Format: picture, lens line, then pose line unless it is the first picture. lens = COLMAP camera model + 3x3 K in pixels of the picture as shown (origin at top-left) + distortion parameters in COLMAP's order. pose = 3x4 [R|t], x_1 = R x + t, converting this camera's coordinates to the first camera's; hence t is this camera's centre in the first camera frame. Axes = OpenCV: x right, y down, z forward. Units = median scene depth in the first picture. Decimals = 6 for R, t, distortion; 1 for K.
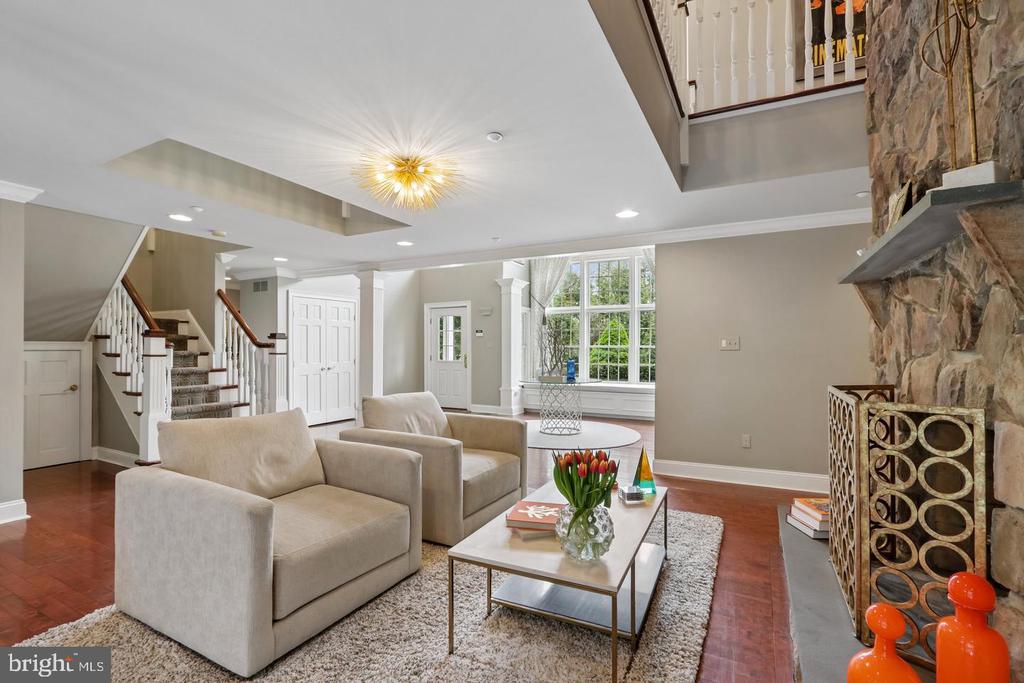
lens RADIAL K [[476.3, 0, 517.3], [0, 476.3, 345.7], [0, 0, 1]] dist [-0.003261, 0.000085]
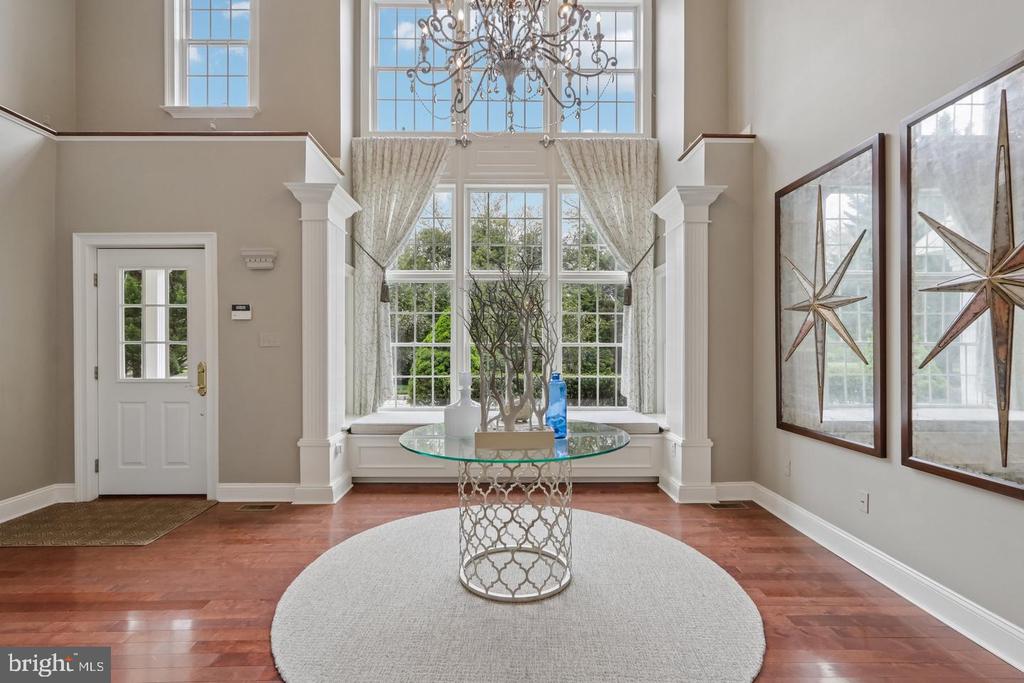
lens RADIAL K [[476.3, 0, 514.9], [0, 476.3, 346.5], [0, 0, 1]] dist [-0.003261, 0.000085]
pose [[0.884025, -0.000986, 0.467438, -0.060329], [-0.001957, 0.999981, 0.005811, 0.001035], [-0.467435, -0.006052, 0.884007, 0.502059]]
